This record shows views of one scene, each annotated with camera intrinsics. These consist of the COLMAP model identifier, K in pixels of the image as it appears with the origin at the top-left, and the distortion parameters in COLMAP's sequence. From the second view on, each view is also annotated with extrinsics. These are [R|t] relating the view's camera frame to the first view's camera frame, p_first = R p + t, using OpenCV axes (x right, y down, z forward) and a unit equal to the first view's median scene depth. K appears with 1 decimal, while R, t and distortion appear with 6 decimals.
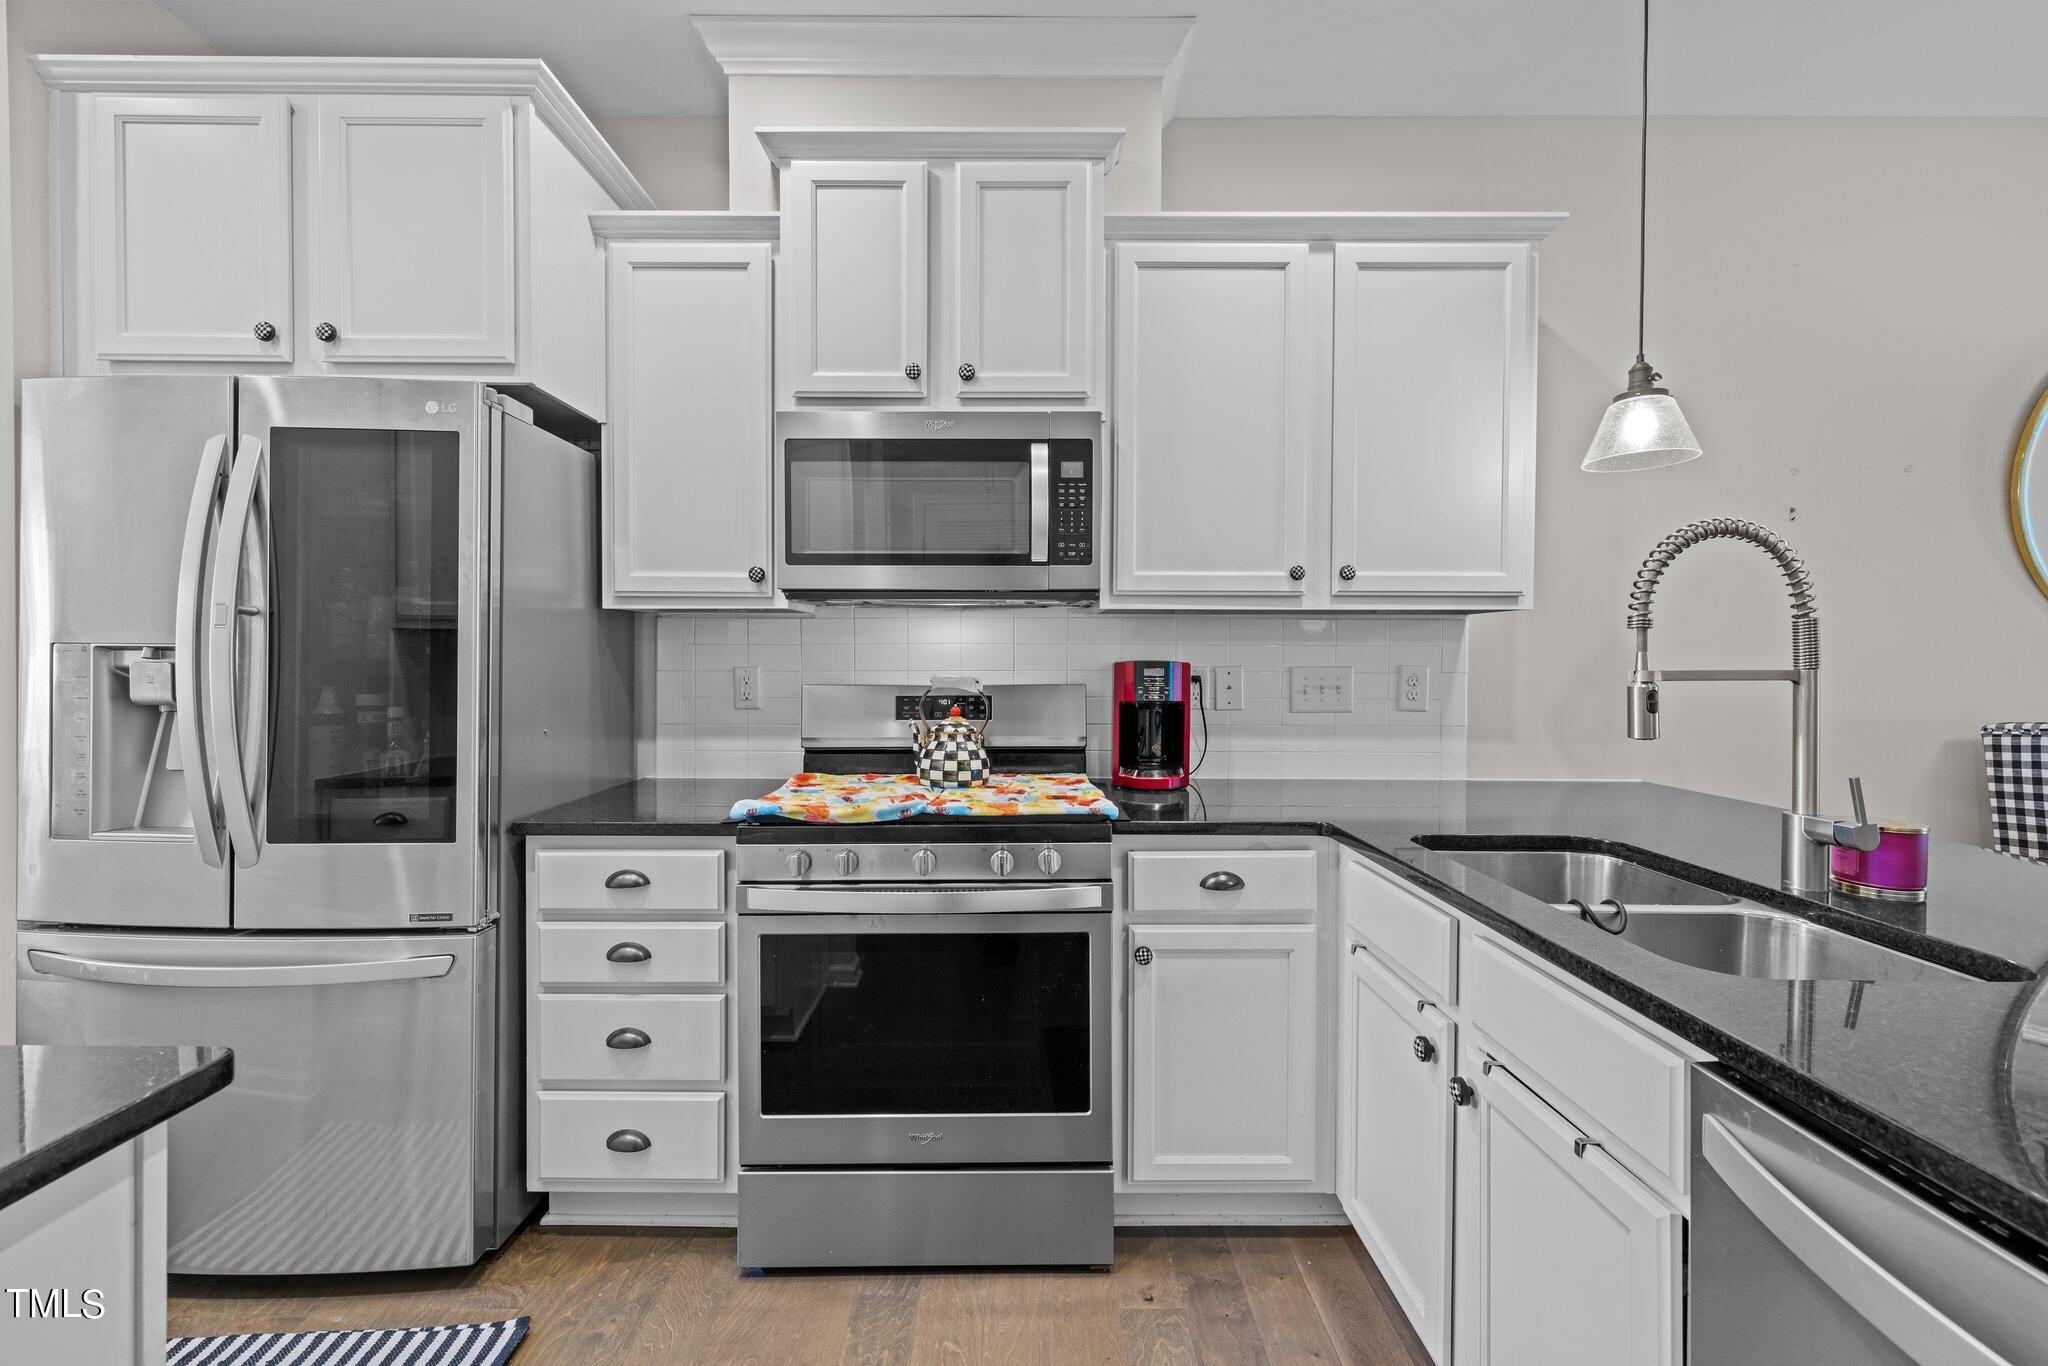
lens RADIAL K [[849.9, 0, 1010.8], [0, 849.9, 667.3], [0, 0, 1]] dist [0.000283, 0.000369]
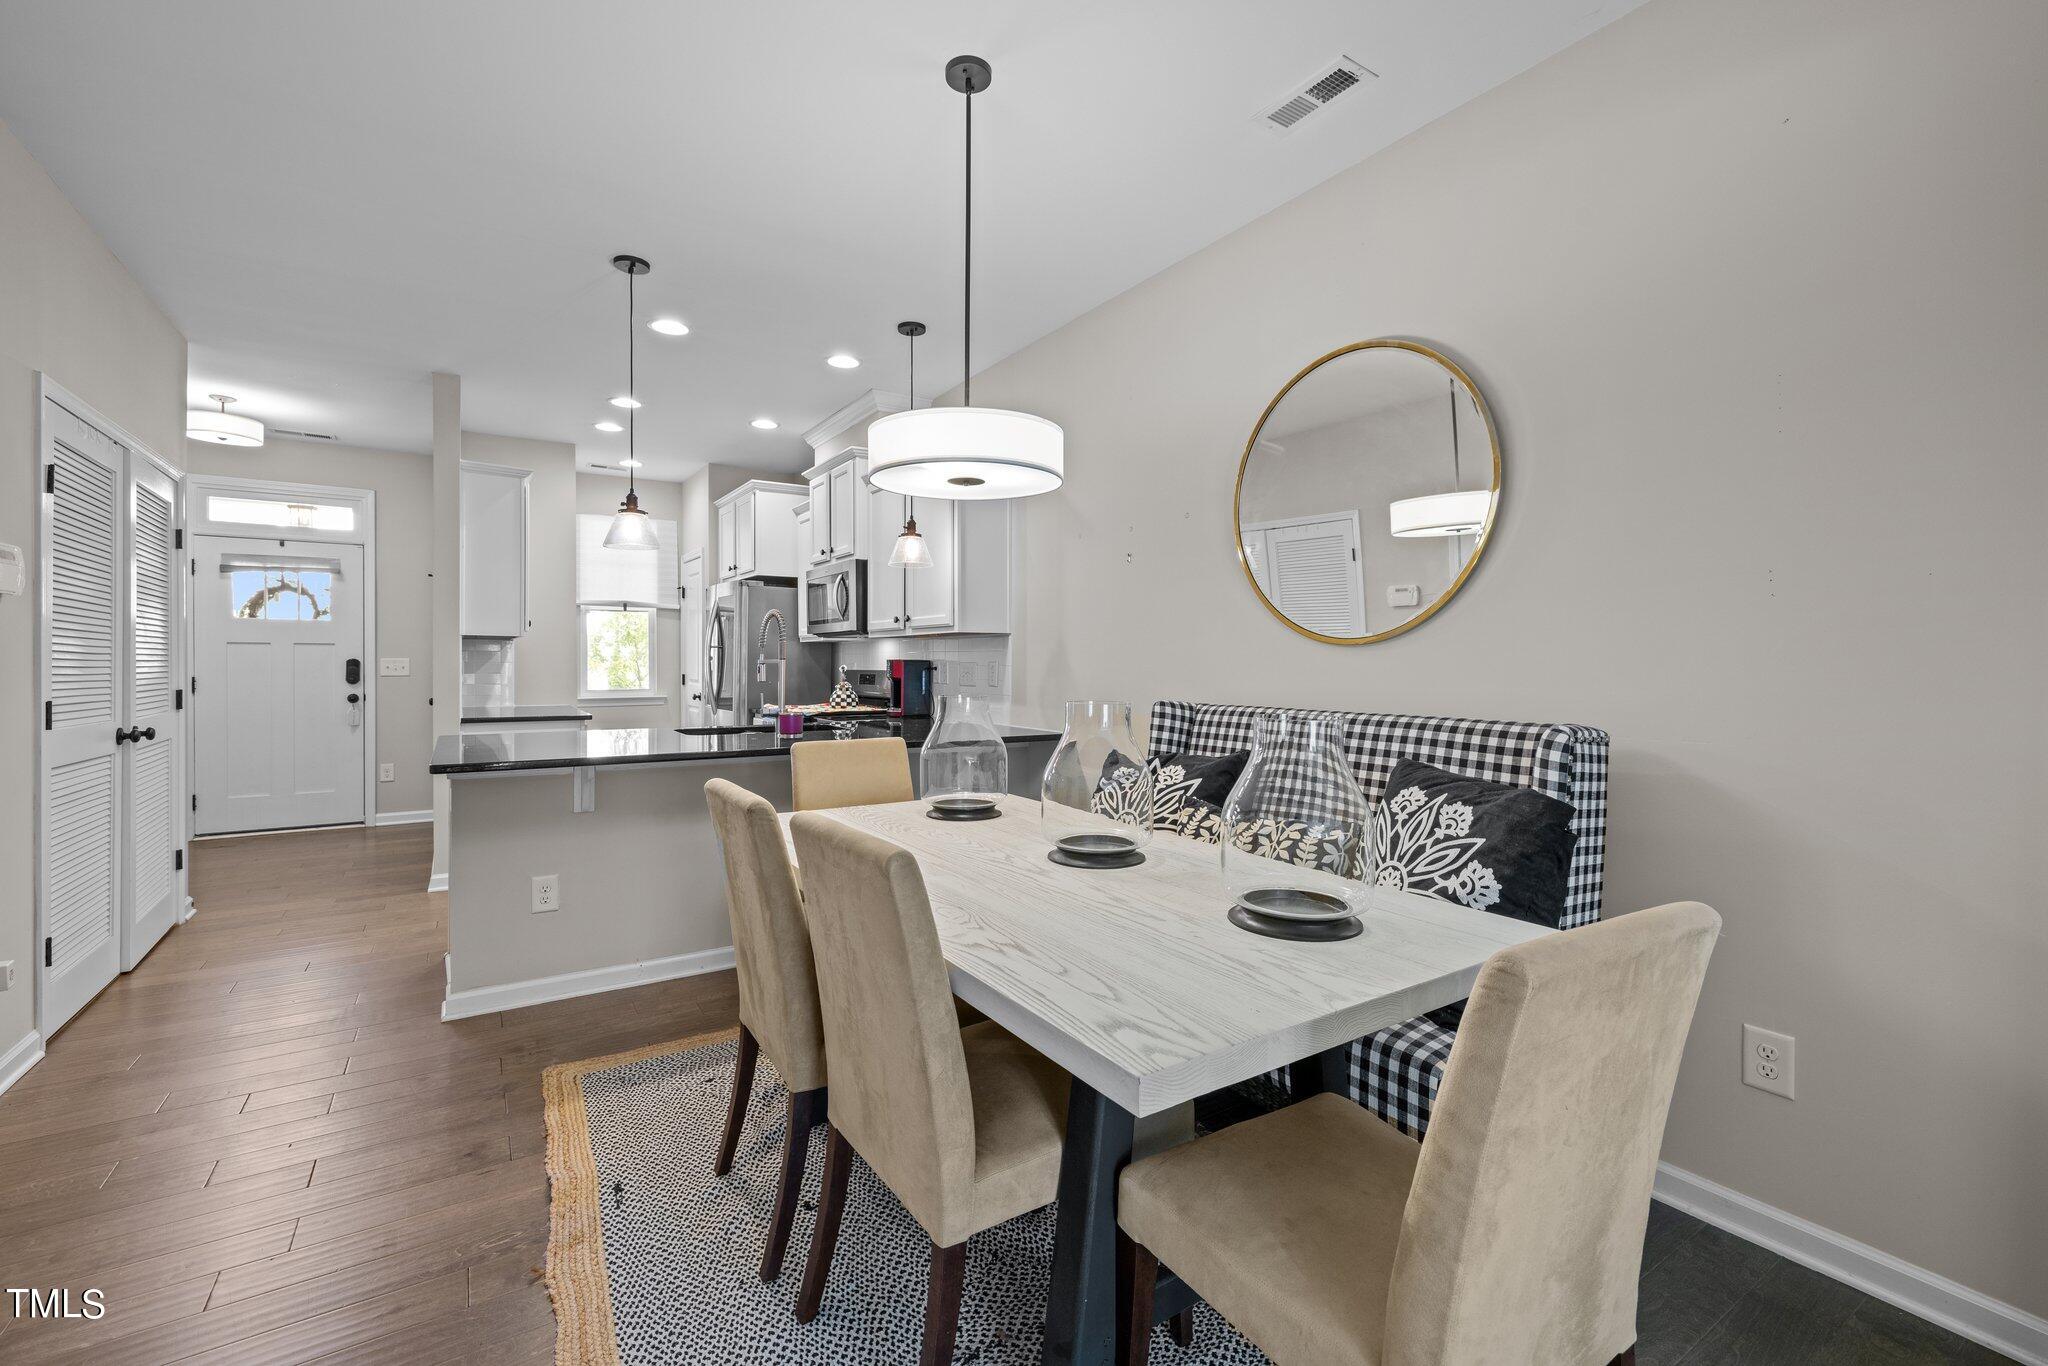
lens RADIAL K [[849.9, 0, 1010.8], [0, 849.9, 667.3], [0, 0, 1]] dist [0.000283, 0.000369]
pose [[0.546226, 0.003663, -0.837630, 2.548590], [-0.010658, 0.999940, -0.002577, 0.018109], [0.837570, 0.010335, 0.546232, 0.032964]]
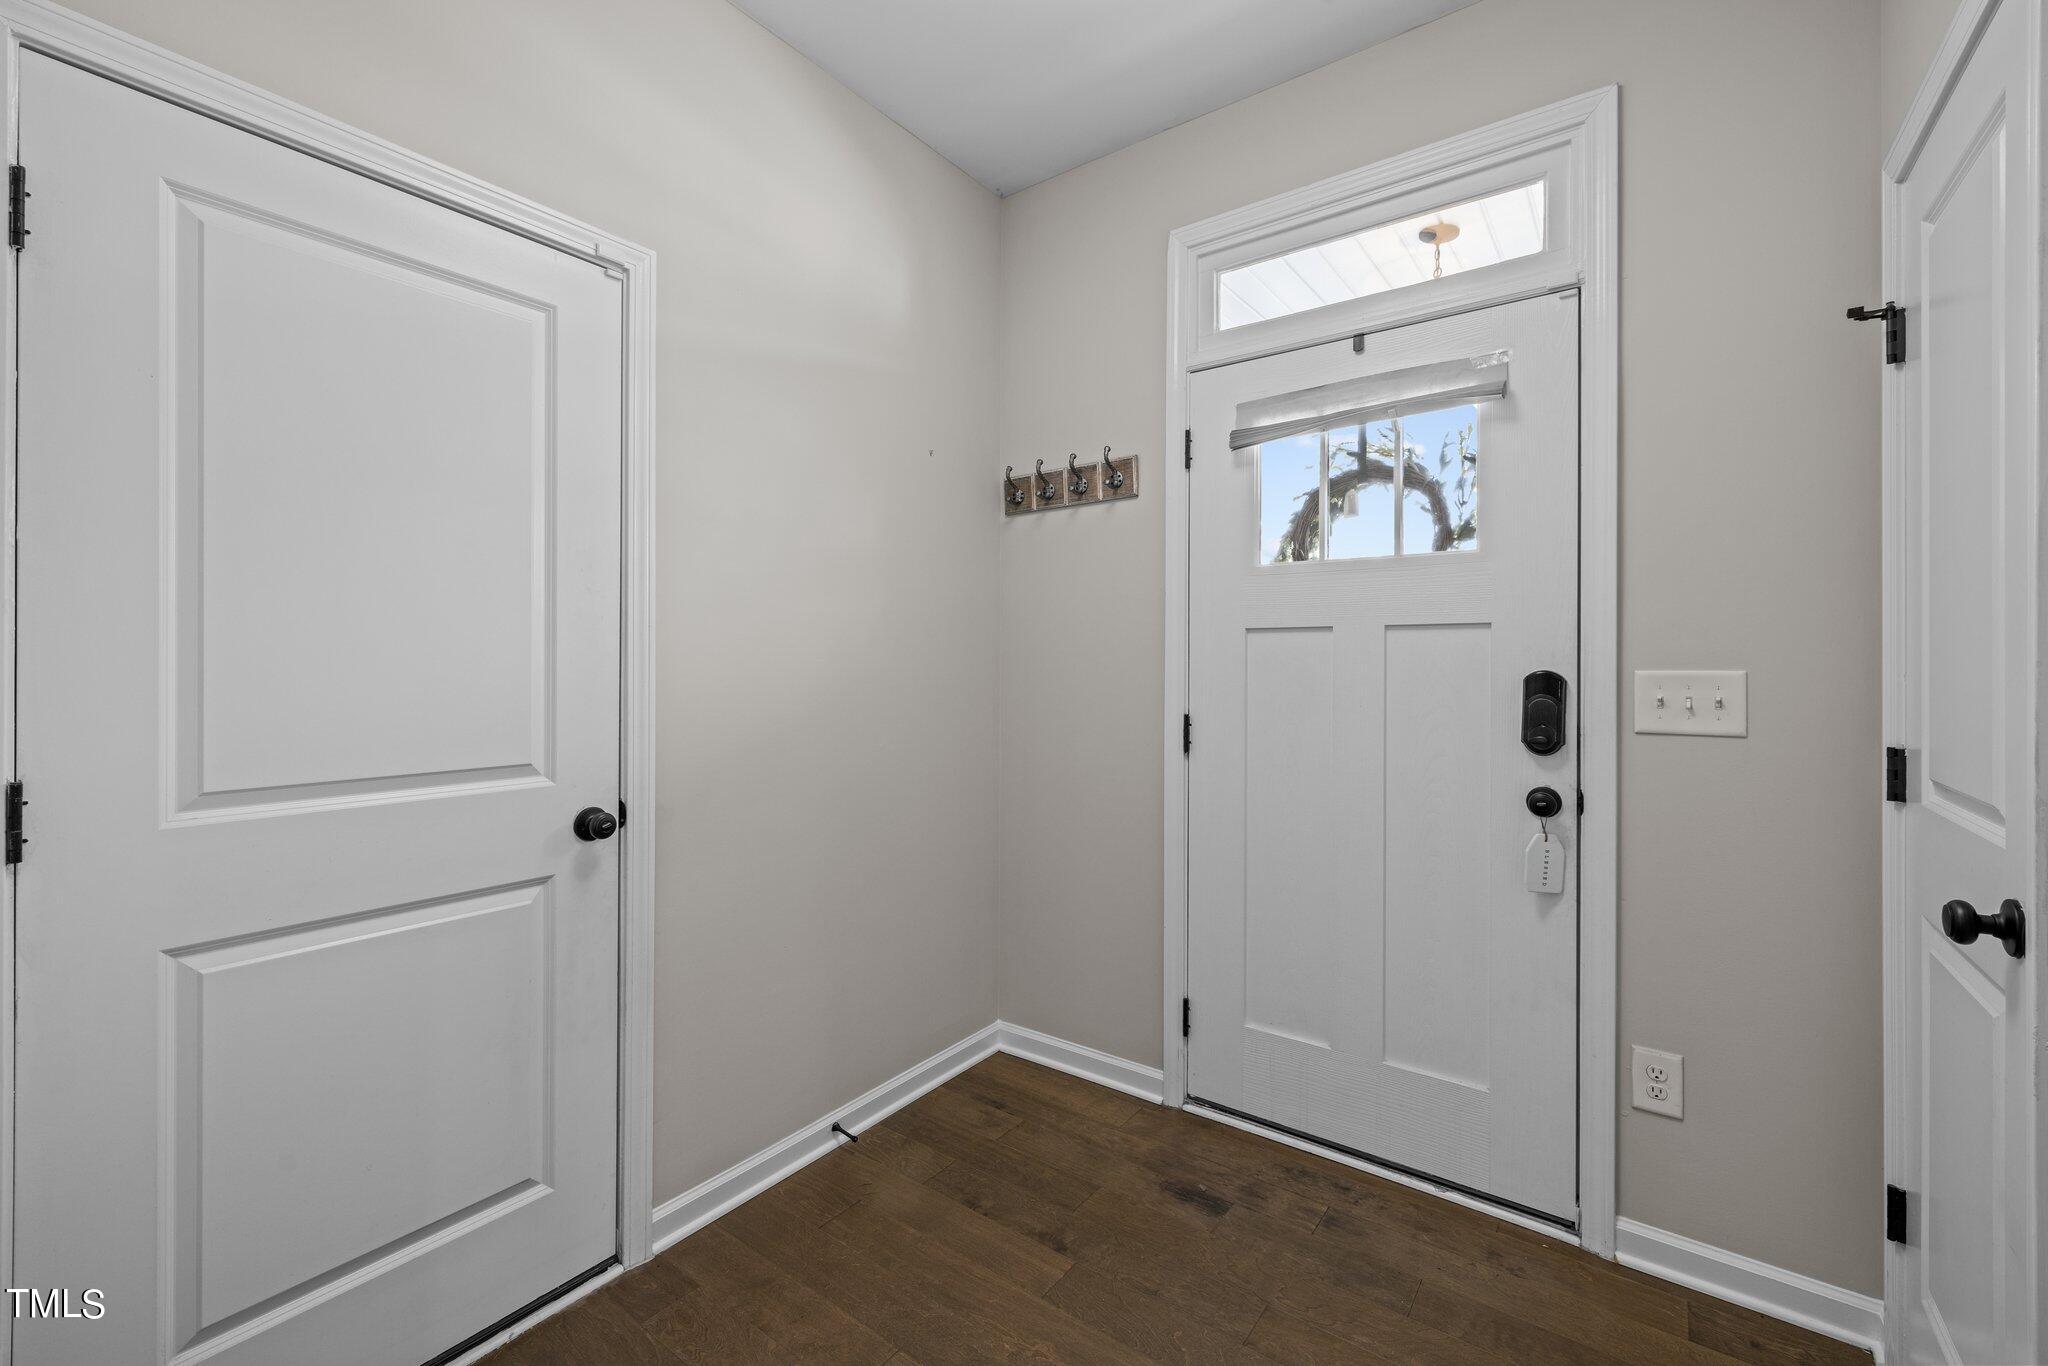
lens RADIAL K [[849.9, 0, 1010.8], [0, 849.9, 667.3], [0, 0, 1]] dist [0.000283, 0.000369]
pose [[-0.597851, -0.004977, -0.801592, -0.384671], [-0.015276, 0.999870, 0.005185, 0.004045], [0.801462, 0.015345, -0.597849, -0.205006]]
